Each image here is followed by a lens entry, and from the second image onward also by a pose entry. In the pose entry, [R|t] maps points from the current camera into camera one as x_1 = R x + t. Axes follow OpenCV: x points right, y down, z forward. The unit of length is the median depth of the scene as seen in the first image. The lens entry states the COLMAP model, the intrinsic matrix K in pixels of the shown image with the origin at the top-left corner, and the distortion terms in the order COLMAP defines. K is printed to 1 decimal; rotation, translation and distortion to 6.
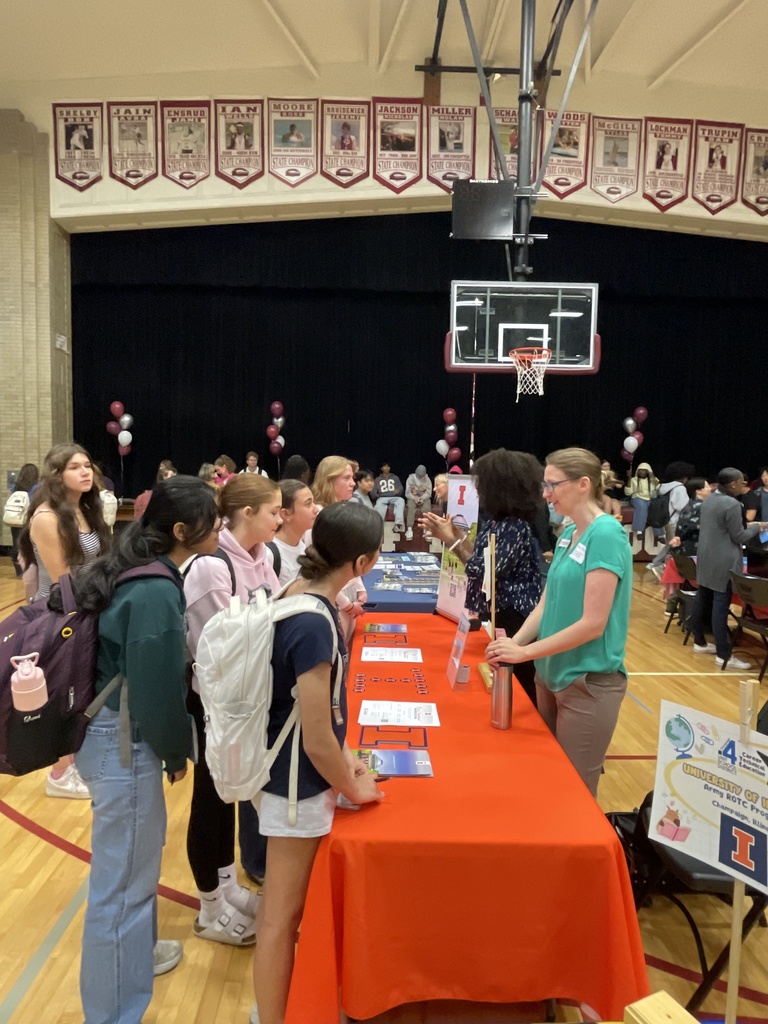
lens RADIAL K [[625.6, 0, 384.4], [0, 625.6, 504.7], [0, 0, 1]] dist [-0.010952, 0.002938]
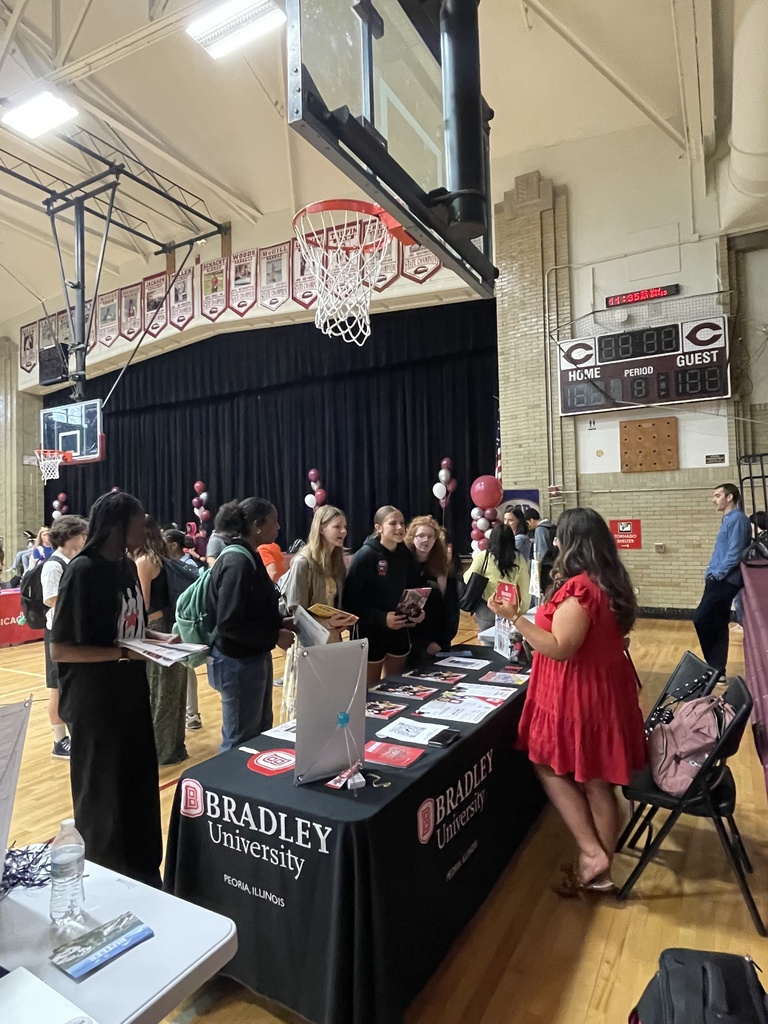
lens RADIAL K [[589.1, 0, 382.5], [0, 589.1, 517.1], [0, 0, 1]] dist [0.003182, -0.000503]
pose [[0.863394, -0.043608, -0.502642, 1.156116], [0.009216, 0.997455, -0.070705, 0.021327], [0.504446, 0.056414, 0.861599, 0.103706]]
